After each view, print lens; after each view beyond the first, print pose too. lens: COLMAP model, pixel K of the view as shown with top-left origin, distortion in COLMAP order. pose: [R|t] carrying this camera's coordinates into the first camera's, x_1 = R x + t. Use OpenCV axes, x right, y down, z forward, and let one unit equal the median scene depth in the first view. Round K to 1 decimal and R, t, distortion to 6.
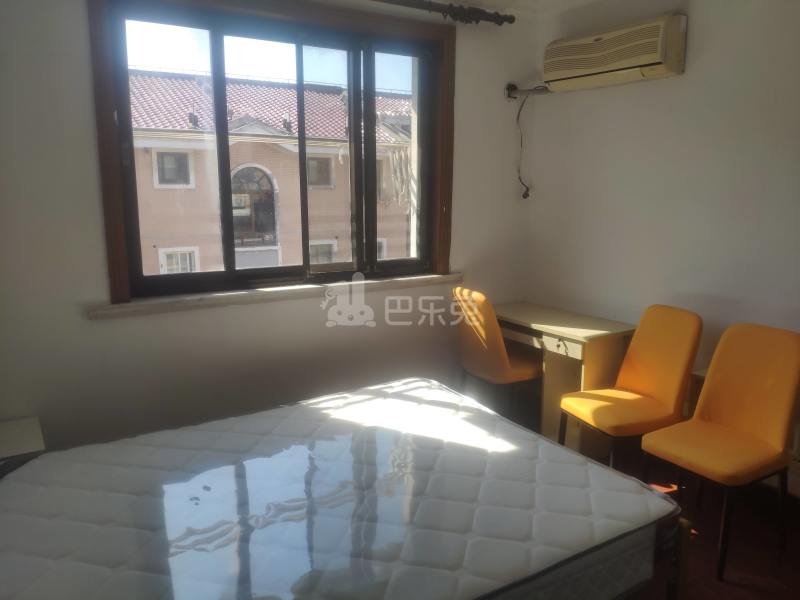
lens RADIAL K [[620.6, 0, 382.3], [0, 620.6, 302.7], [0, 0, 1]] dist [0.102379, -0.244090]
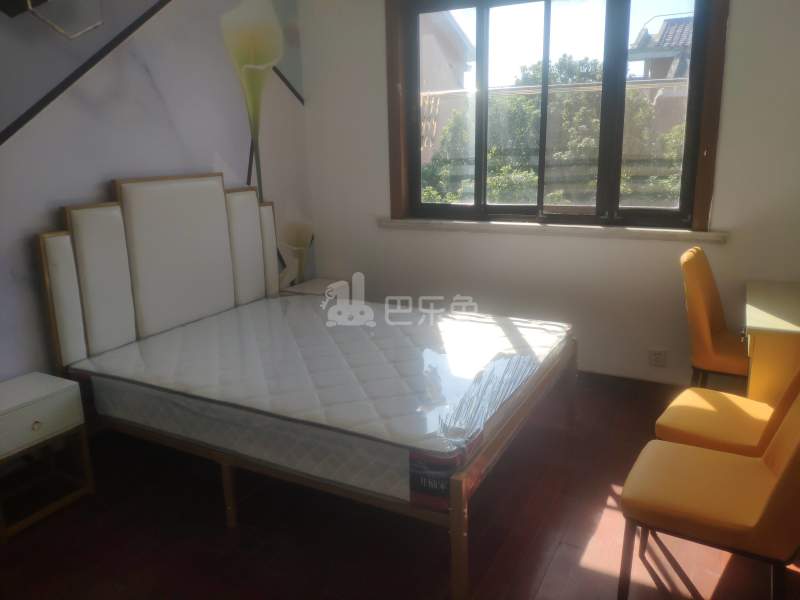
lens RADIAL K [[622.0, 0, 400.0], [0, 622.0, 300.0], [0, 0, 1]] dist [0.062035, -0.123363]
pose [[0.472231, 0.200742, -0.858312, 0.774035], [-0.135679, 0.978673, 0.154243, -0.035131], [0.870970, 0.043617, 0.489396, 0.271576]]
